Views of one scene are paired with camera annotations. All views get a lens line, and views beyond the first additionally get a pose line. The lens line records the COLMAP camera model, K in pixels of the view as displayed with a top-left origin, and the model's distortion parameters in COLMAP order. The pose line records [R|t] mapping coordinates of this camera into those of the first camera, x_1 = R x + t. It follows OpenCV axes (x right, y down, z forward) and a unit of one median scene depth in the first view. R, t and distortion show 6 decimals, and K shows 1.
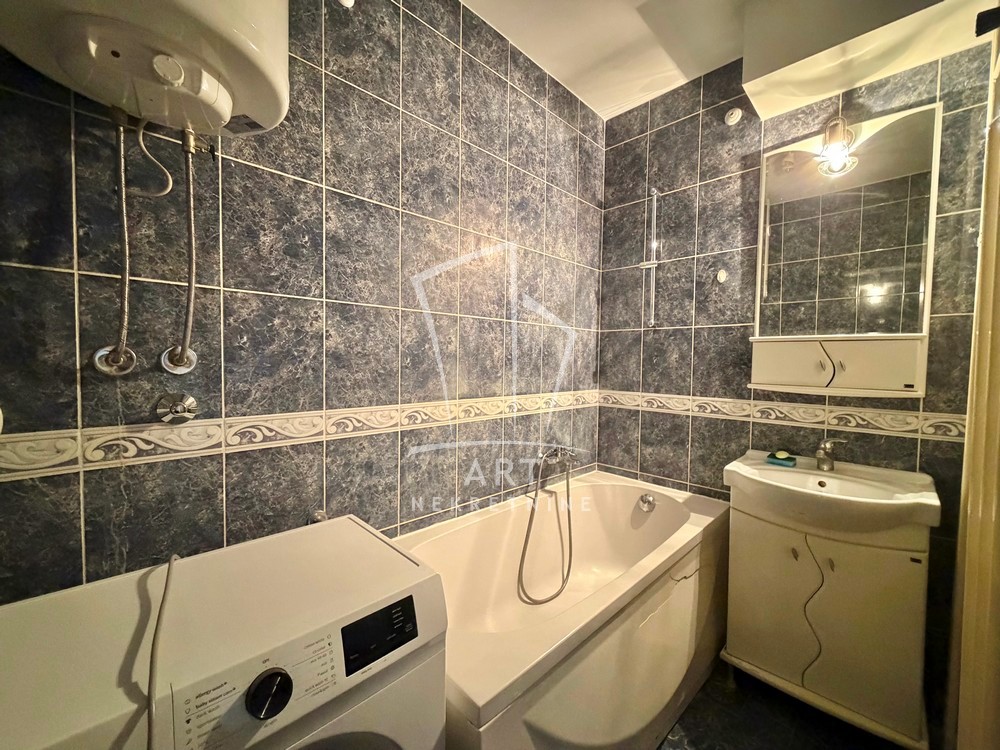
lens RADIAL K [[406.1, 0, 502.5], [0, 406.1, 377.0], [0, 0, 1]] dist [0.013937, -0.001511]
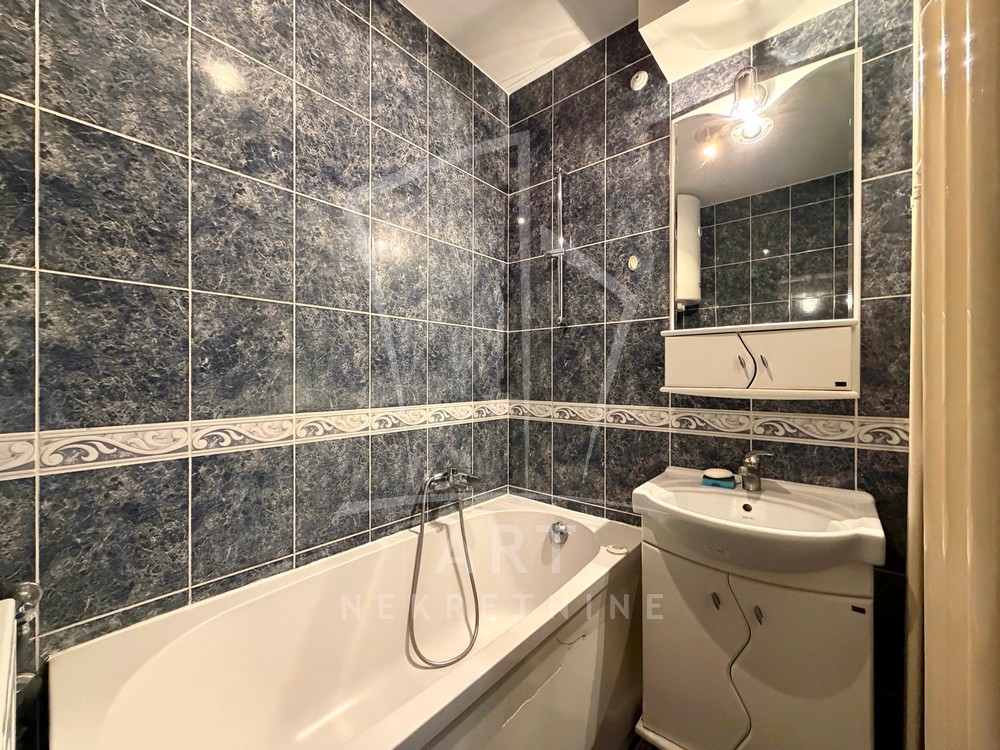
lens RADIAL K [[398.1, 0, 498.8], [0, 398.1, 381.9], [0, 0, 1]] dist [0.002297, -0.000245]
pose [[0.997730, -0.015287, 0.065581, 0.221561], [0.017377, 0.999356, -0.031405, 0.025870], [-0.065058, 0.032473, 0.997353, 0.218366]]
